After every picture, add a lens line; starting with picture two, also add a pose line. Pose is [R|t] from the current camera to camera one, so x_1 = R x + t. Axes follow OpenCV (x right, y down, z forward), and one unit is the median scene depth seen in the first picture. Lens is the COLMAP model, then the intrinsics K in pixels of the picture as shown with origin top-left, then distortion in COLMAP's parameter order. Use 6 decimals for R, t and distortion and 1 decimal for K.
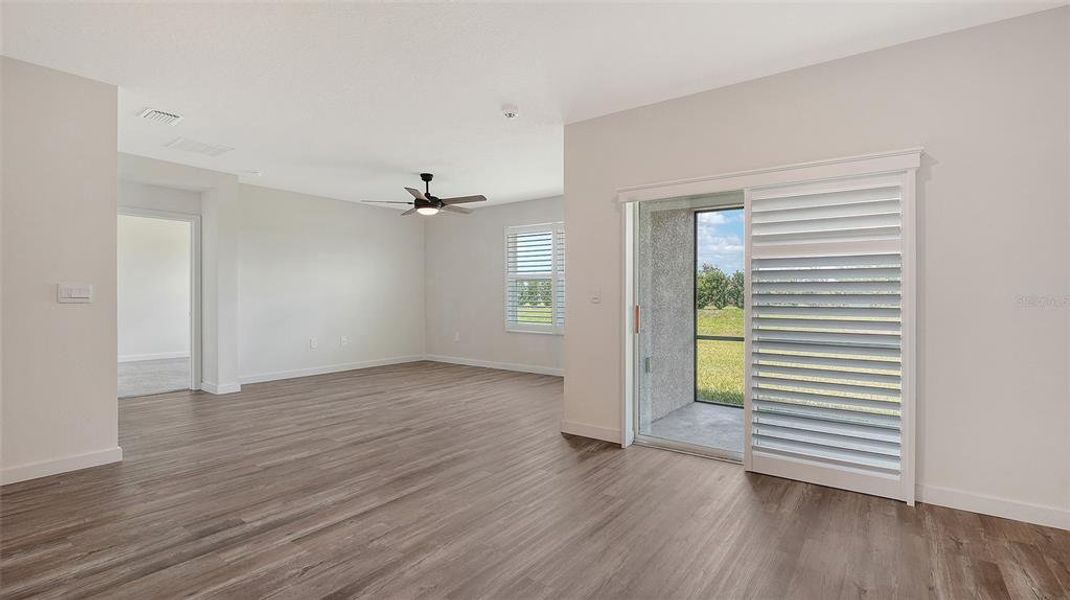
lens RADIAL K [[494.1, 0, 535.0], [0, 494.1, 300.0], [0, 0, 1]] dist [-0.002192, -0.000470]
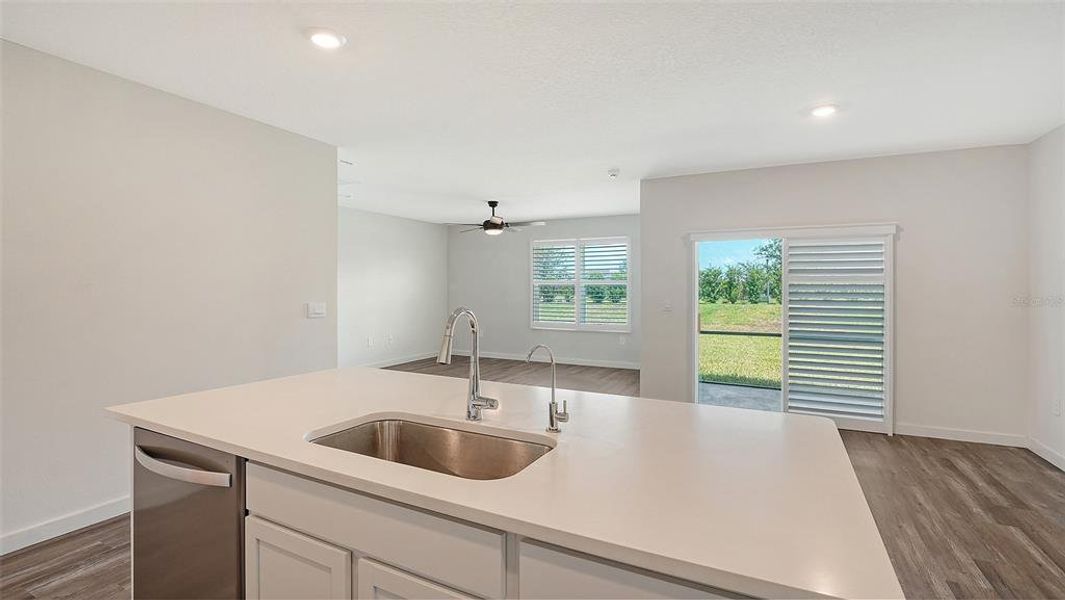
lens RADIAL K [[483.2, 0, 531.3], [0, 483.2, 292.2], [0, 0, 1]] dist [-0.001455, -0.000270]
pose [[0.985391, -0.001912, 0.170299, -0.590202], [0.001598, 0.999997, 0.001981, -0.060826], [-0.170302, -0.001679, 0.985390, -0.334059]]
